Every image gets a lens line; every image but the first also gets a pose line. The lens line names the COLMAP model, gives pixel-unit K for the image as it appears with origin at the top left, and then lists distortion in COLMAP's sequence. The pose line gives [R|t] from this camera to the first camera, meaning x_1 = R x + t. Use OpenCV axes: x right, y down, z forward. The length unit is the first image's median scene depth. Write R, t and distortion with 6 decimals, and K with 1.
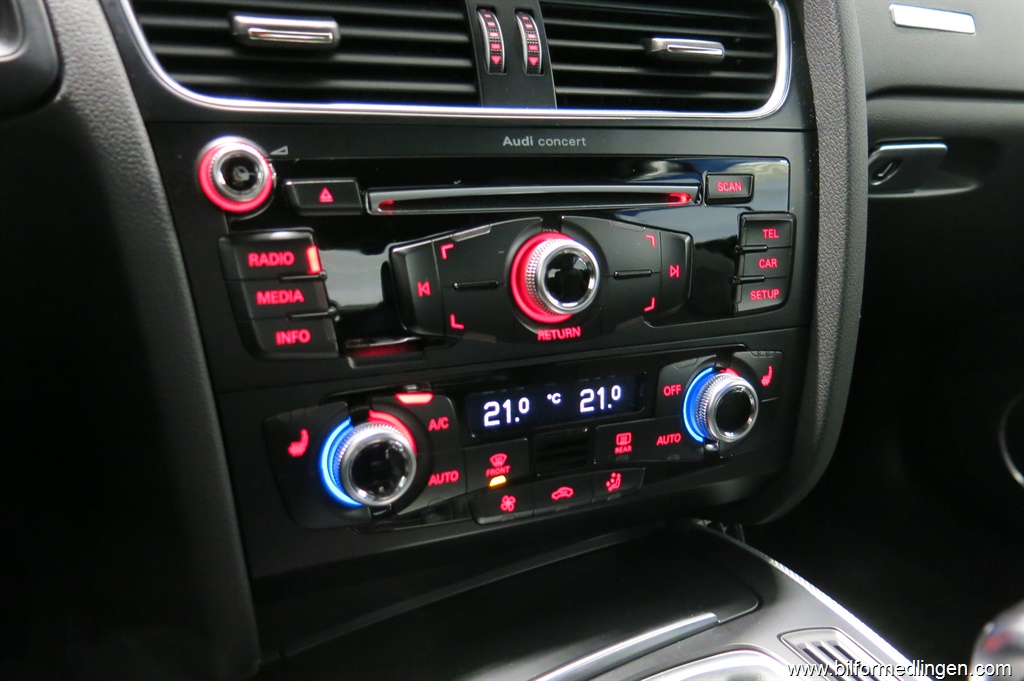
lens RADIAL K [[851.5, 0, 509.2], [0, 851.5, 336.9], [0, 0, 1]] dist [-0.024992, -0.001713]
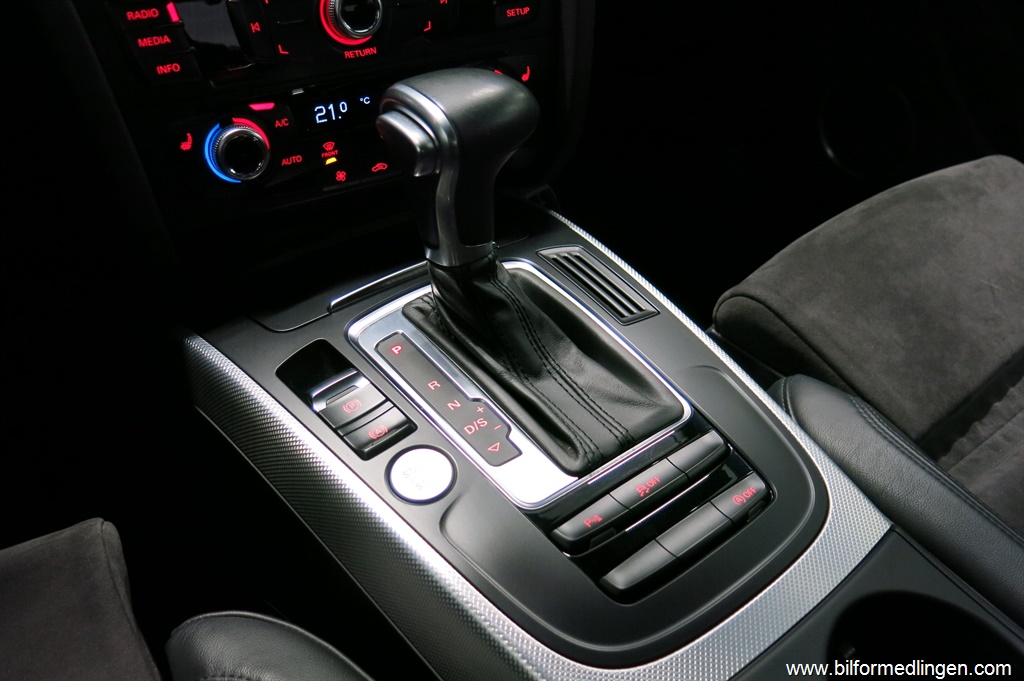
lens RADIAL K [[851.5, 0, 511.2], [0, 851.5, 340.5], [0, 0, 1]] dist [-0.024992, -0.001713]
pose [[0.993775, -0.096946, 0.054892, 0.187290], [0.075825, 0.949555, 0.304295, 0.040979], [-0.081623, -0.298238, 0.950995, -0.521577]]
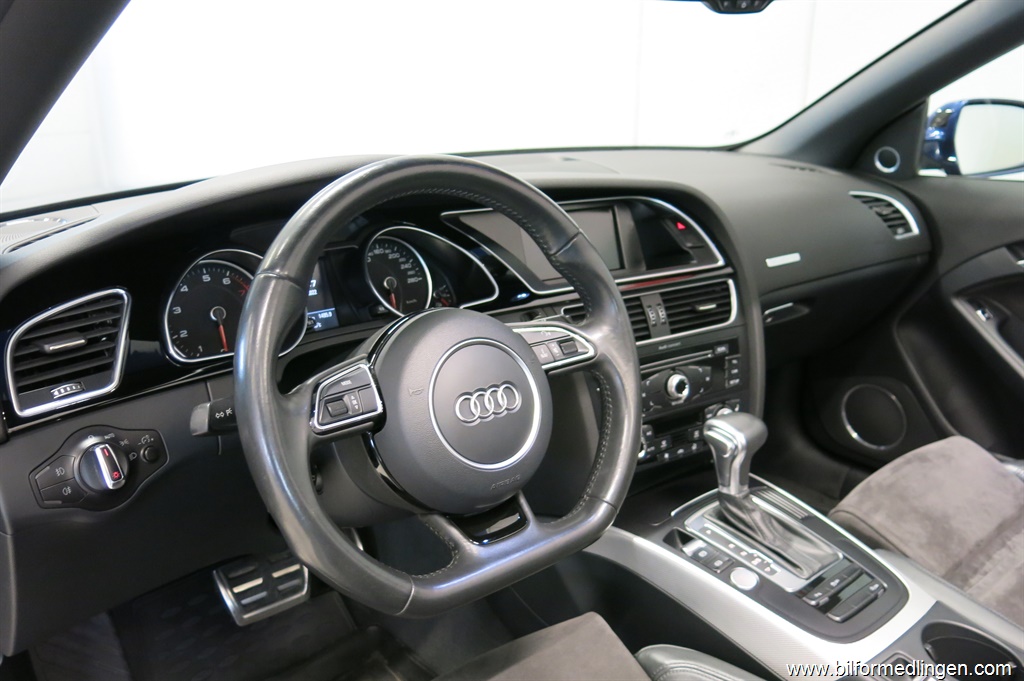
lens RADIAL K [[851.5, 0, 510.1], [0, 851.5, 335.0], [0, 0, 1]] dist [-0.024992, -0.001713]
pose [[0.991378, -0.081356, 0.102717, -0.918163], [0.081871, 0.996643, -0.000799, -0.321563], [-0.102307, 0.009202, 0.994710, -2.253877]]
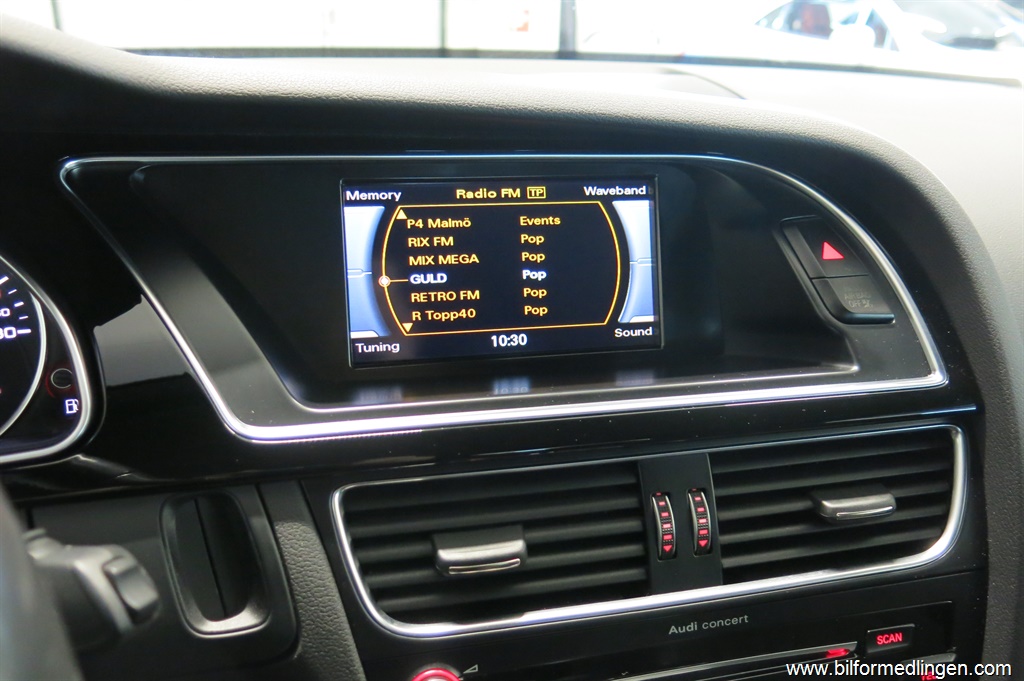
lens RADIAL K [[851.5, 0, 514.8], [0, 851.5, 344.6], [0, 0, 1]] dist [-0.024992, -0.001713]
pose [[0.980363, 0.054337, -0.189568, -0.014660], [-0.044079, 0.997348, 0.057916, -0.639871], [0.192213, -0.048423, 0.980158, -0.088916]]
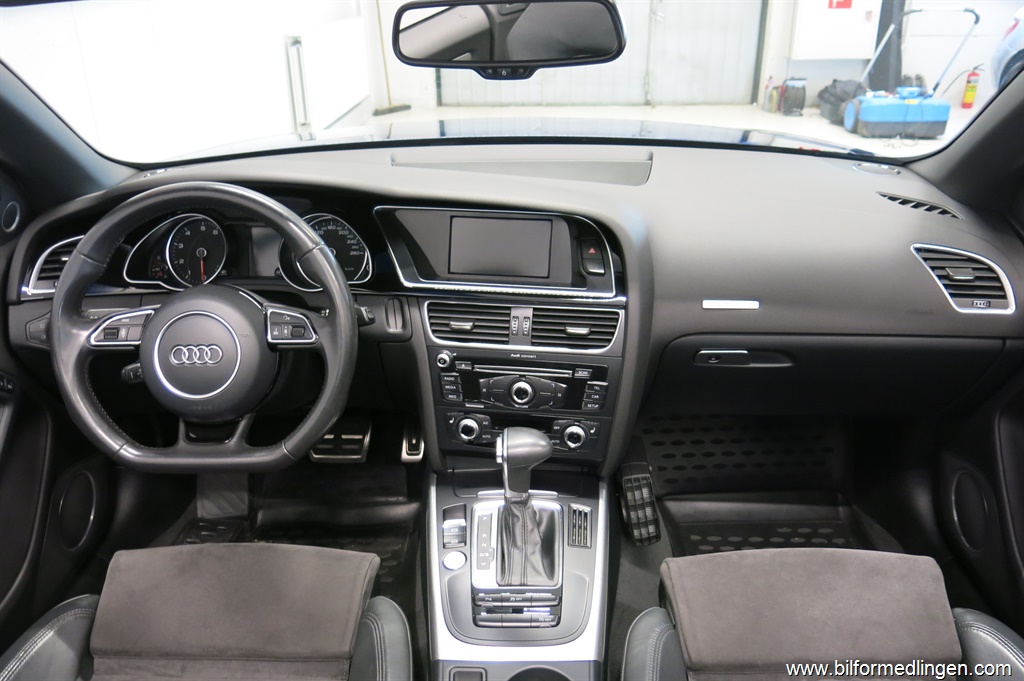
lens RADIAL K [[851.5, 0, 511.5], [0, 851.5, 338.3], [0, 0, 1]] dist [-0.024992, -0.001713]
pose [[0.827428, 0.182068, -0.531238, 1.977729], [-0.123914, 0.981861, 0.143505, -0.838428], [0.547729, -0.052912, 0.834981, -2.146880]]
